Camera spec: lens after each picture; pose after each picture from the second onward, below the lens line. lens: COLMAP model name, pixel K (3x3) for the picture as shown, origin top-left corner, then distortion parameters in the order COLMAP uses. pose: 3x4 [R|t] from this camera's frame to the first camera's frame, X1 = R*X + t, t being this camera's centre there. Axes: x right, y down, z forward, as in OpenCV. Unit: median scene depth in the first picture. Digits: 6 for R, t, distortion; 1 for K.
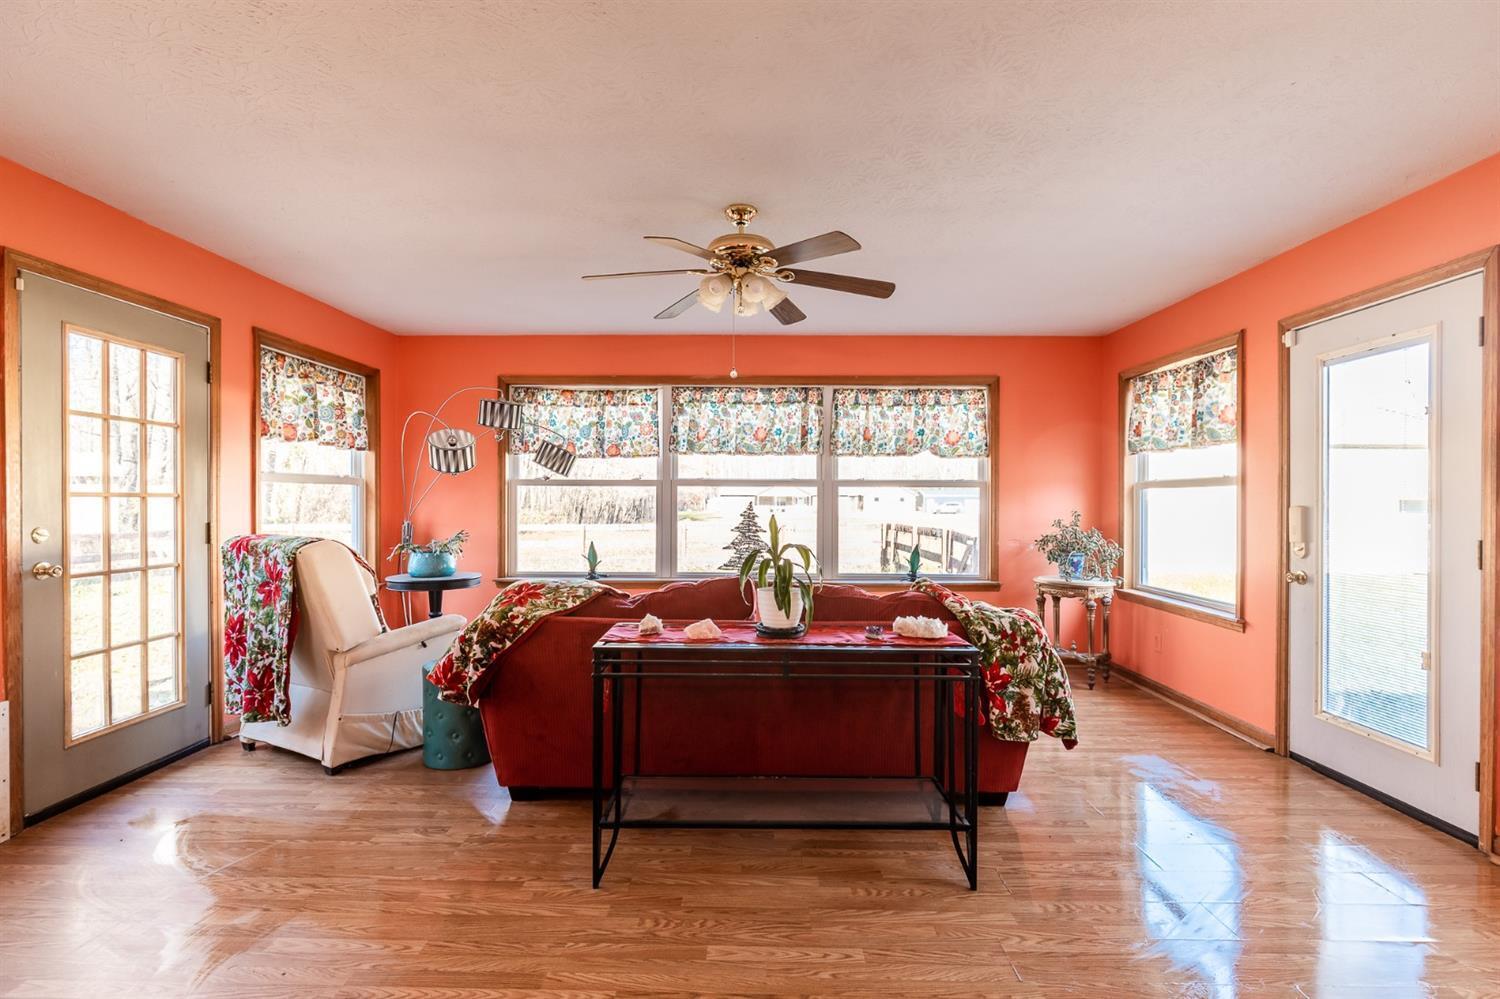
lens RADIAL K [[739.1, 0, 747.8], [0, 739.1, 496.7], [0, 0, 1]] dist [-0.002469, 0.000880]
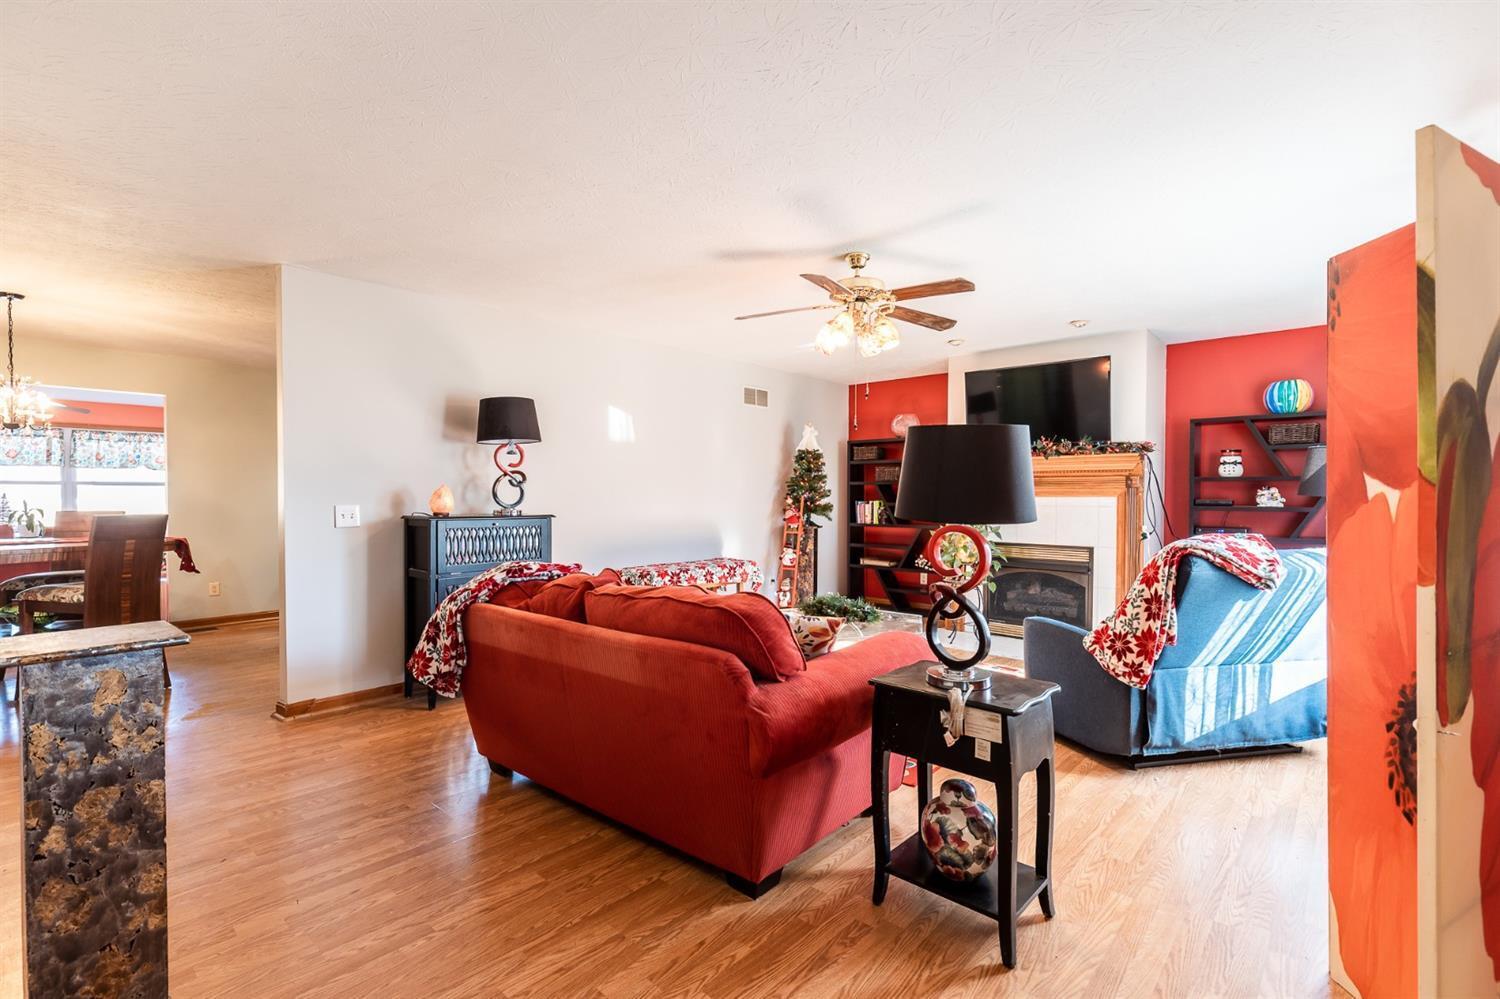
lens RADIAL K [[674.9, 0, 749.9], [0, 674.9, 497.7], [0, 0, 1]] dist [0.000916, -0.000277]
pose [[0.676140, -0.009046, 0.736718, 0.020685], [0.006410, 0.999959, 0.006395, 0.016650], [-0.736746, 0.000399, 0.676170, -1.294040]]
